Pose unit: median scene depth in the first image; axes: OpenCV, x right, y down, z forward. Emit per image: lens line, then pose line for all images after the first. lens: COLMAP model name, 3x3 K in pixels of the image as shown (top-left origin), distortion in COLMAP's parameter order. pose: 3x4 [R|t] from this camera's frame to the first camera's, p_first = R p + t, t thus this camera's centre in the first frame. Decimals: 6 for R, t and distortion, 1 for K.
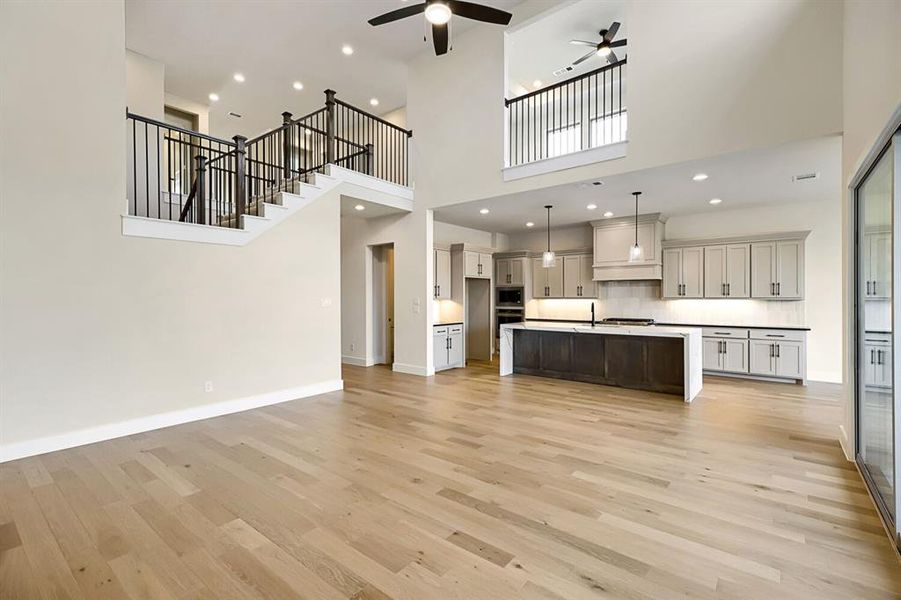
lens RADIAL K [[413.1, 0, 446.5], [0, 413.1, 297.2], [0, 0, 1]] dist [0.014580, -0.000740]
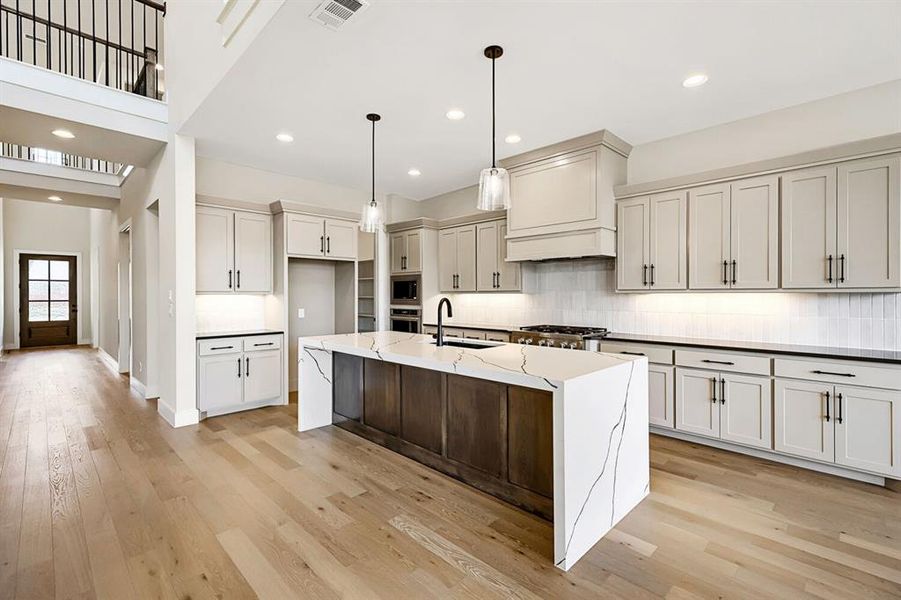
lens RADIAL K [[413.1, 0, 457.9], [0, 413.1, 293.5], [0, 0, 1]] dist [0.014580, -0.000740]
pose [[0.994979, -0.000715, -0.100086, 0.378771], [0.000409, 0.999995, -0.003071, 0.007817], [0.100087, 0.003014, 0.994974, 0.449291]]
